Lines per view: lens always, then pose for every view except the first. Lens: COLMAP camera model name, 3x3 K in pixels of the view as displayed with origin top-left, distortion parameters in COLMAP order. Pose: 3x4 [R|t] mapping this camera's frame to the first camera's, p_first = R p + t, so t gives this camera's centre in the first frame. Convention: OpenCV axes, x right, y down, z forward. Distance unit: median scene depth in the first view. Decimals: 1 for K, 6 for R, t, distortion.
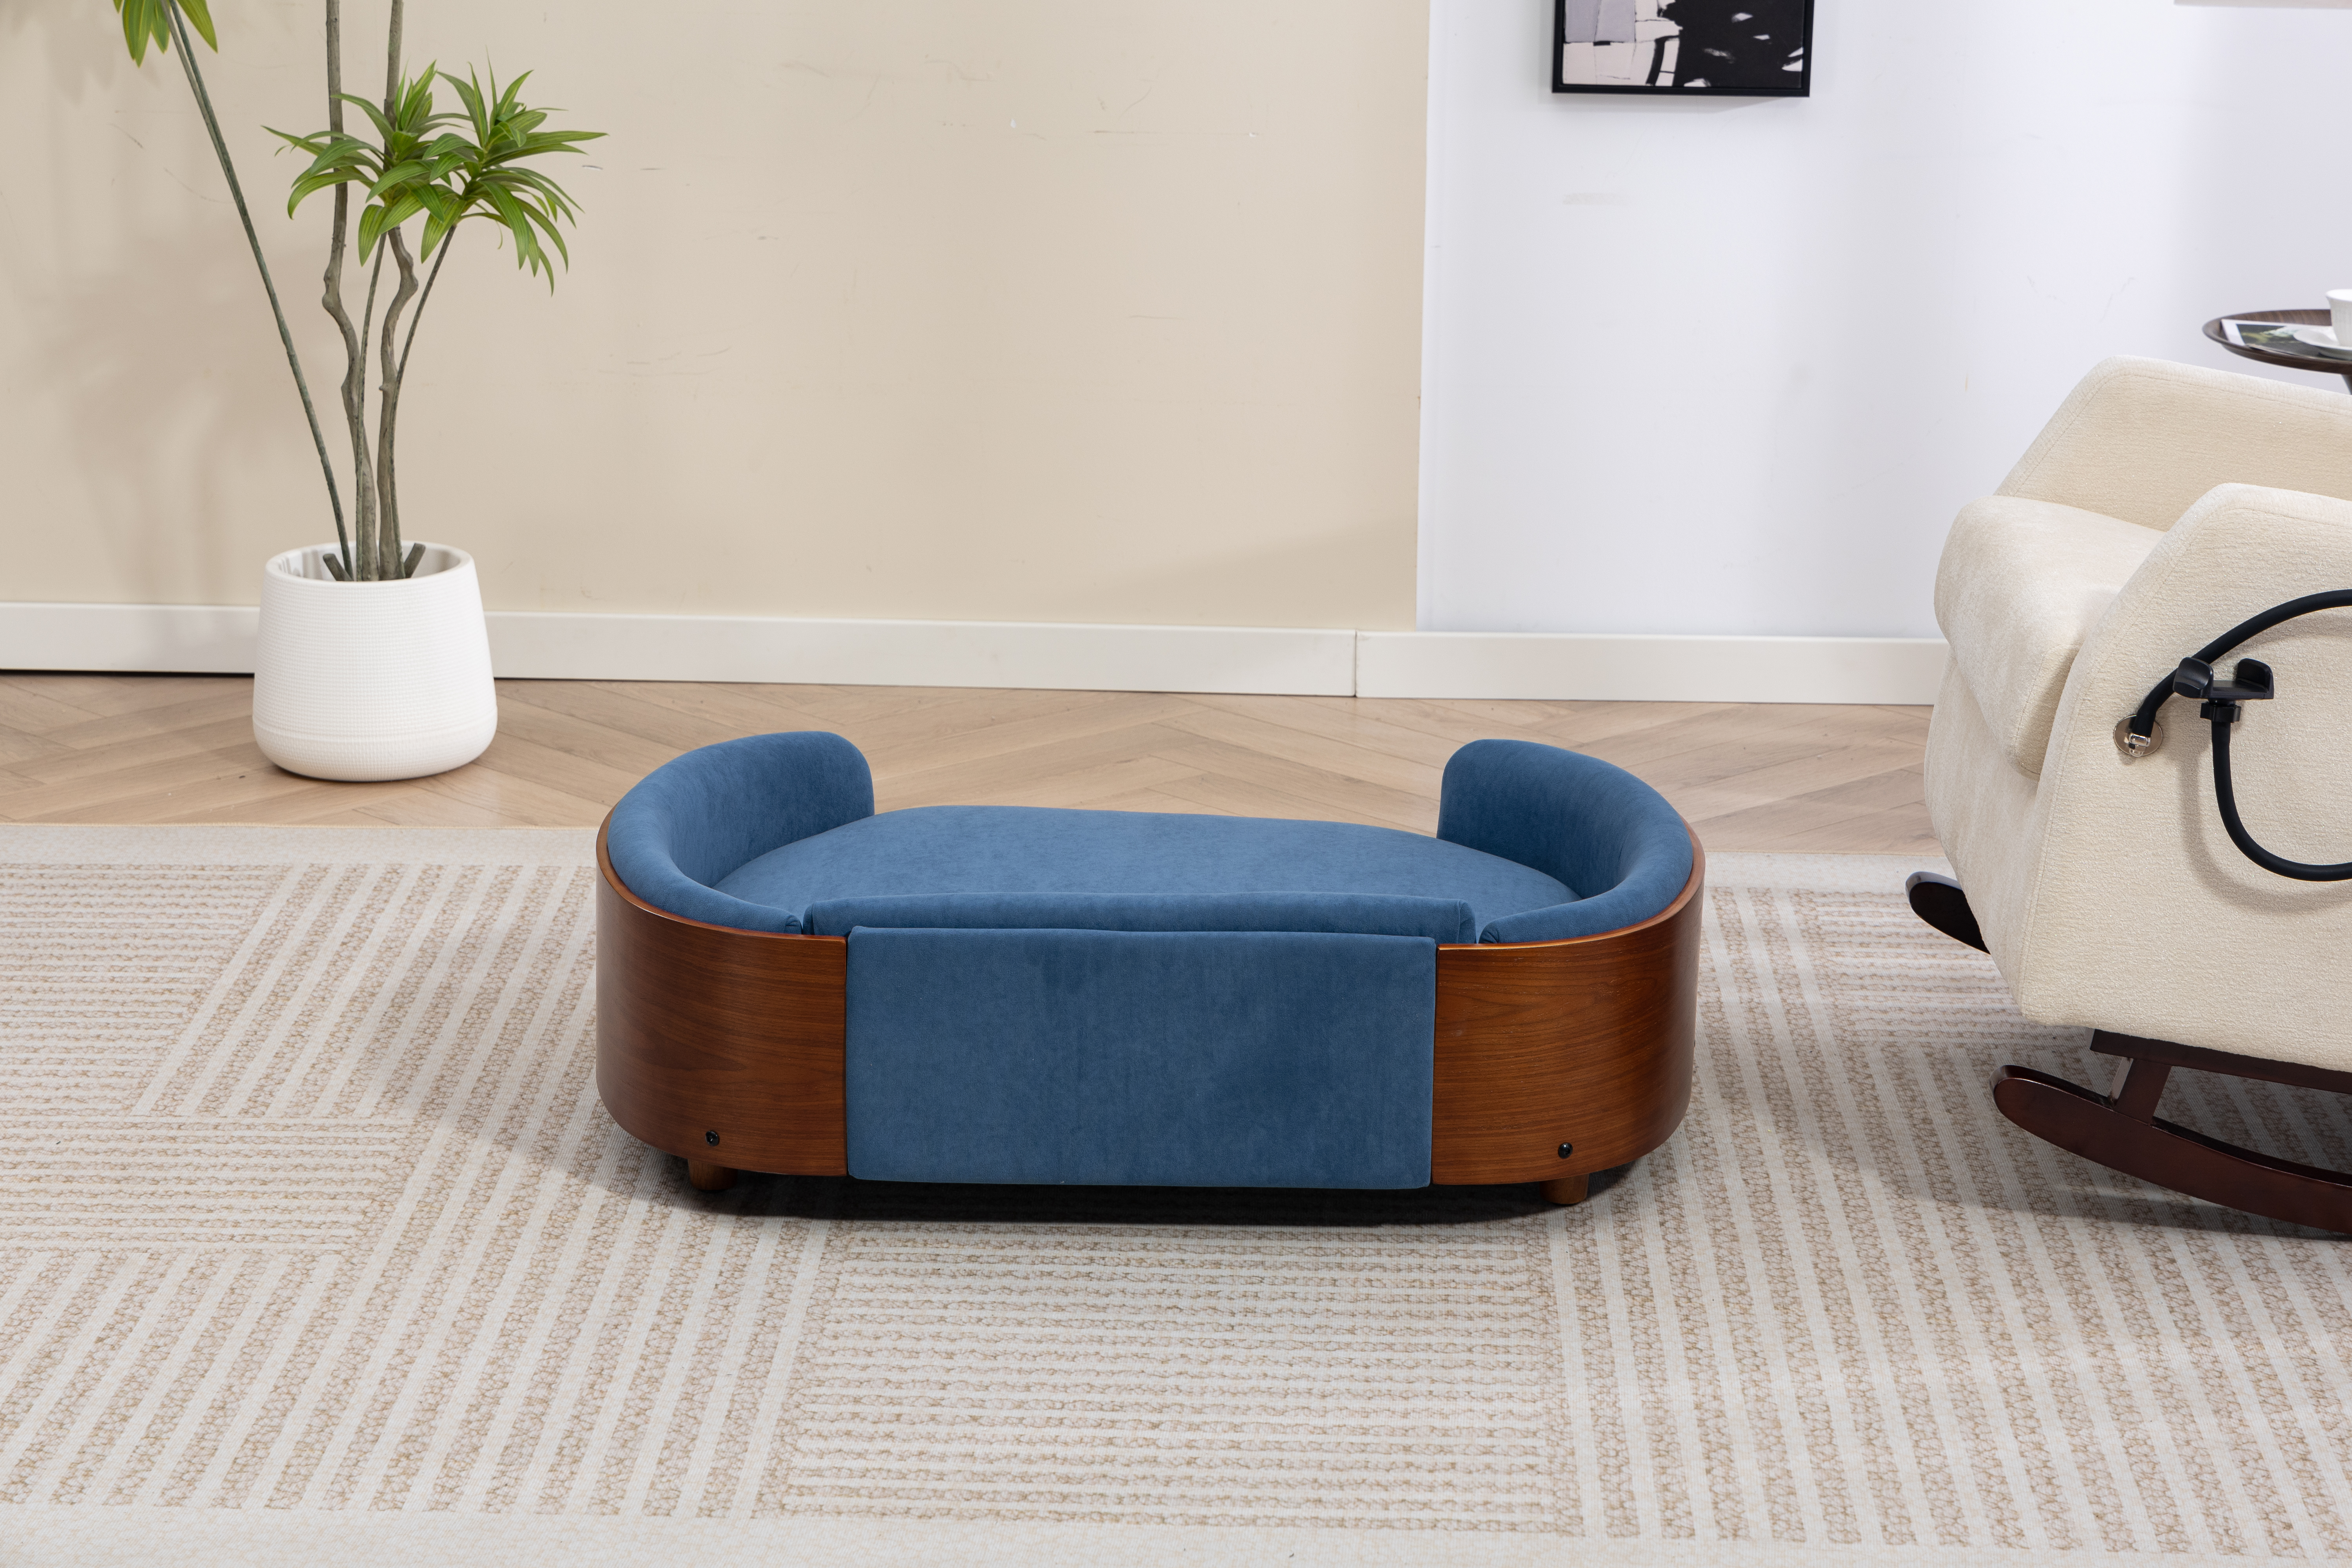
lens RADIAL K [[5389.7, 0, 1180.4], [0, 5389.7, 796.8], [0, 0, 1]] dist [0.037337, 0.000000]
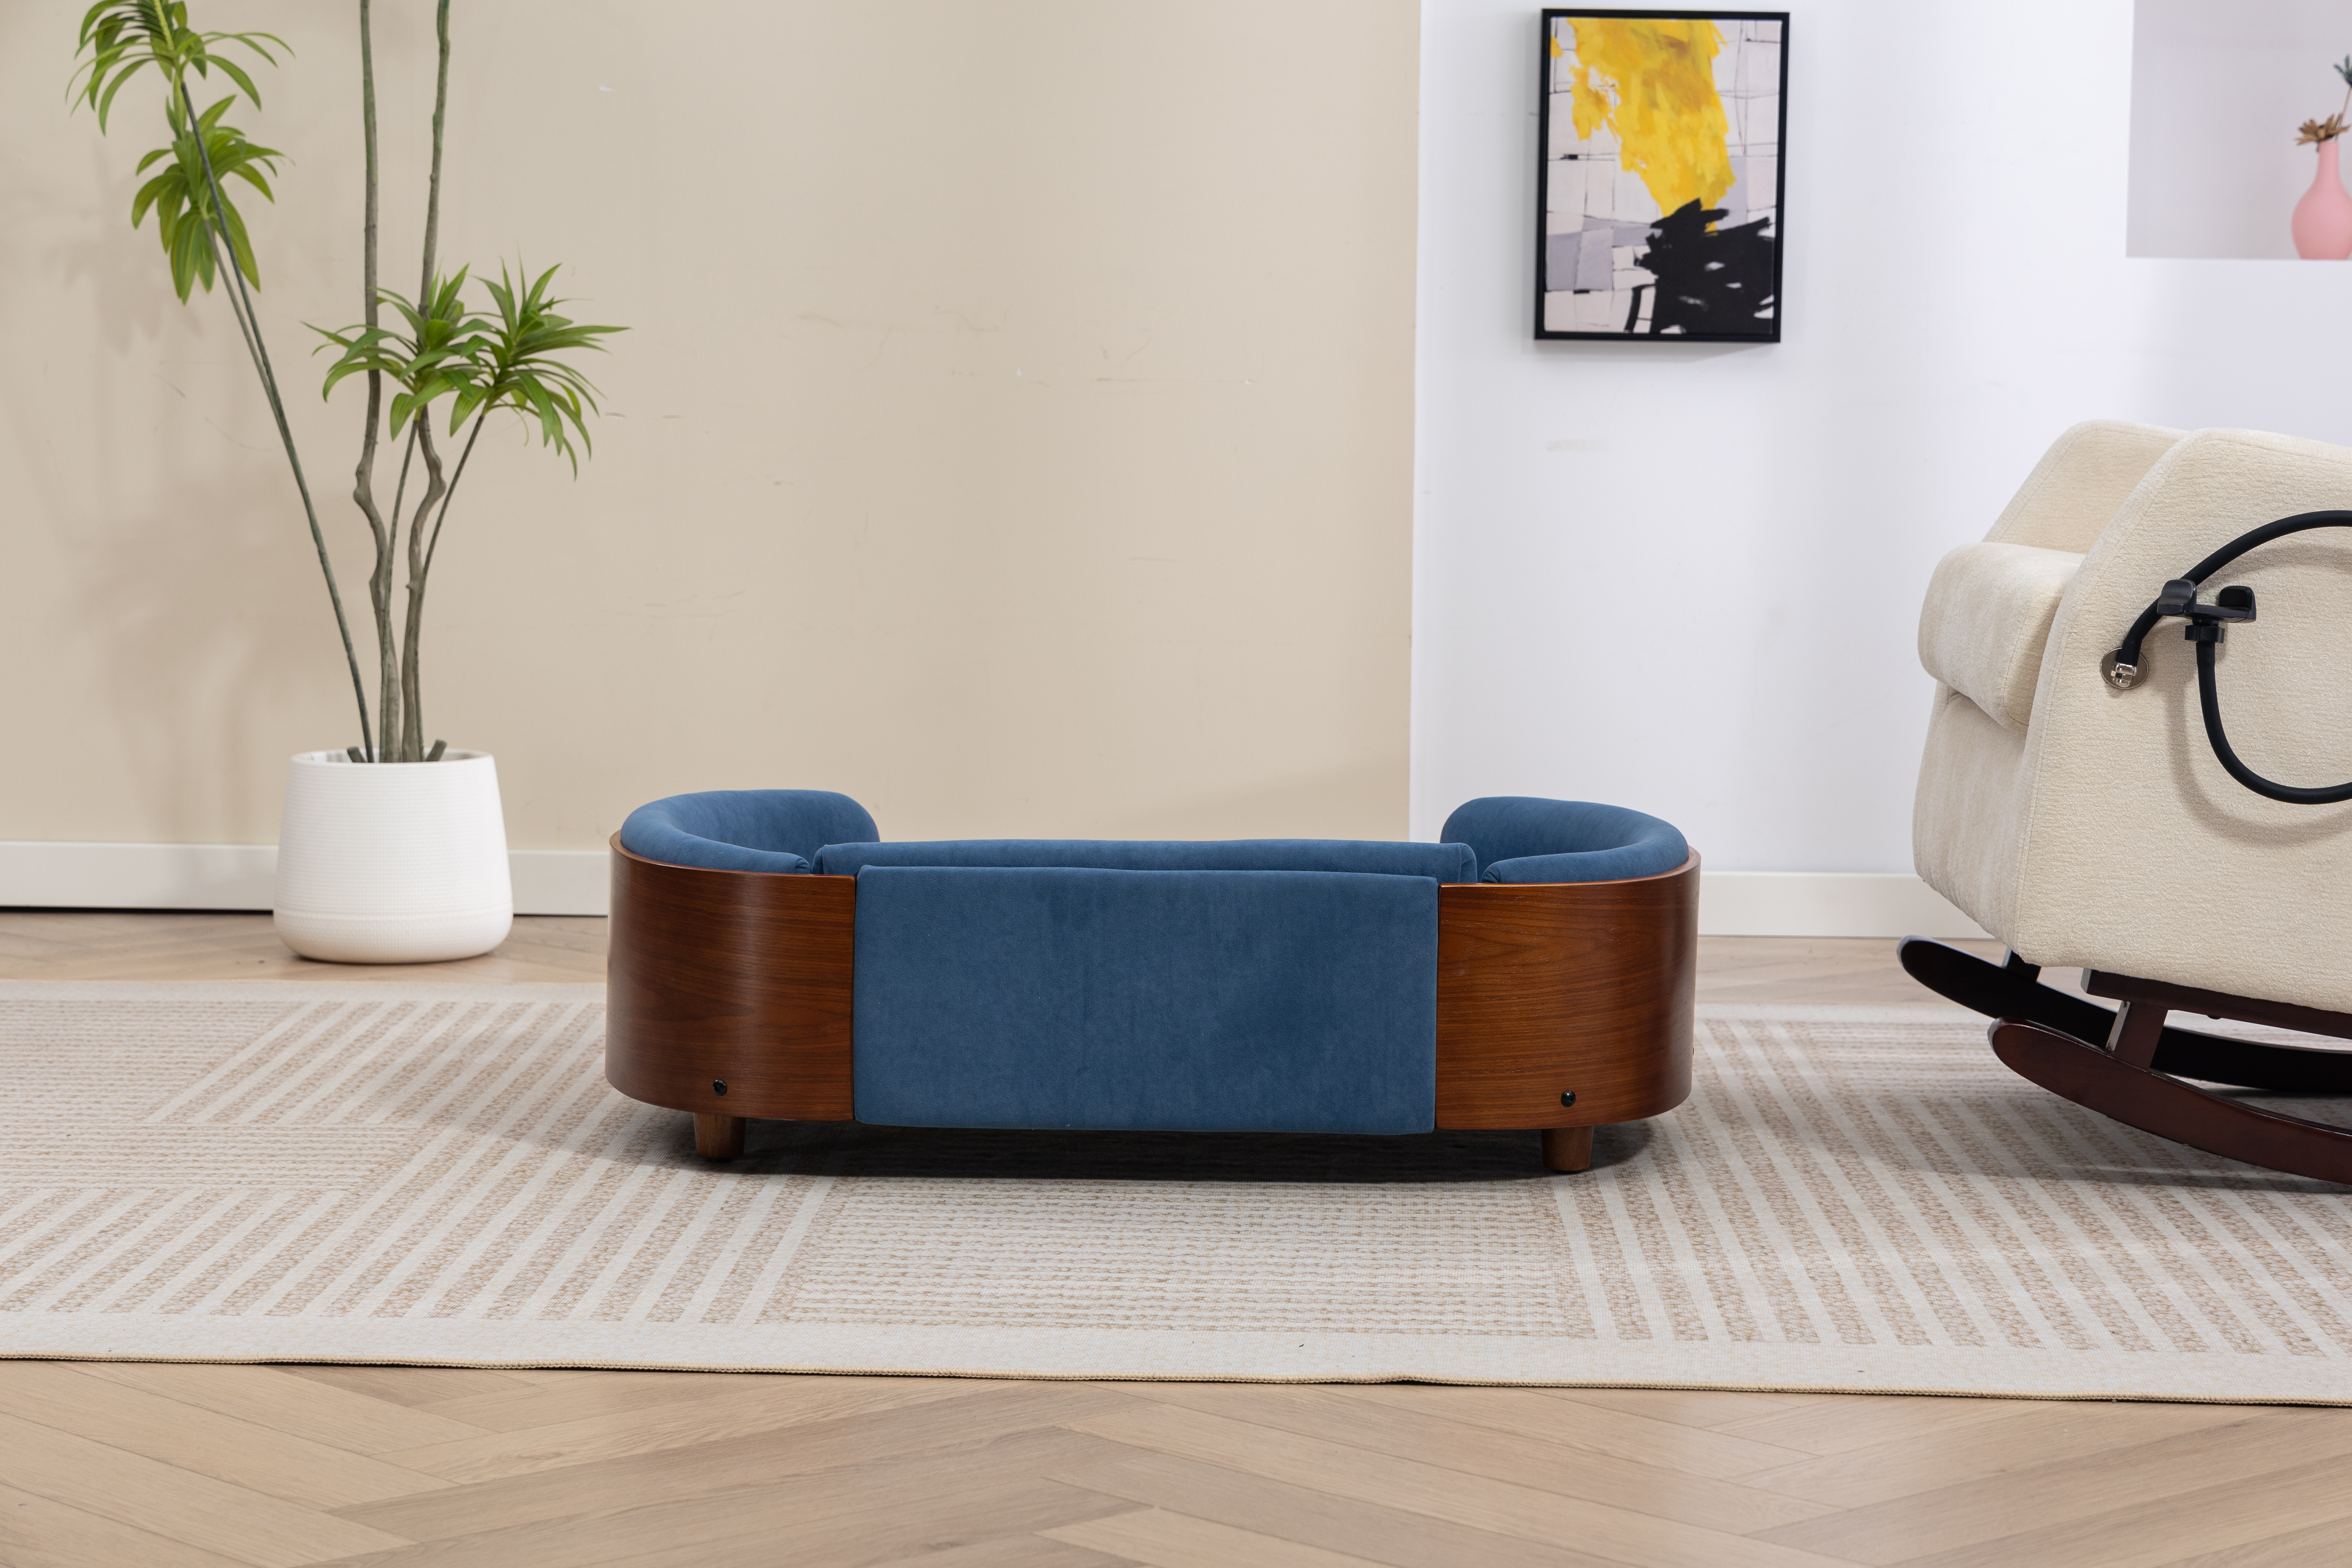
lens RADIAL K [[5140.2, 0, 1183.7], [0, 5140.2, 761.4], [0, 0, 1]] dist [0.033266, 0.000000]
pose [[0.999995, -0.001040, 0.003118, -0.003283], [0.001577, 0.984113, -0.177539, 0.175088], [-0.002884, 0.177543, 0.984109, 0.045895]]
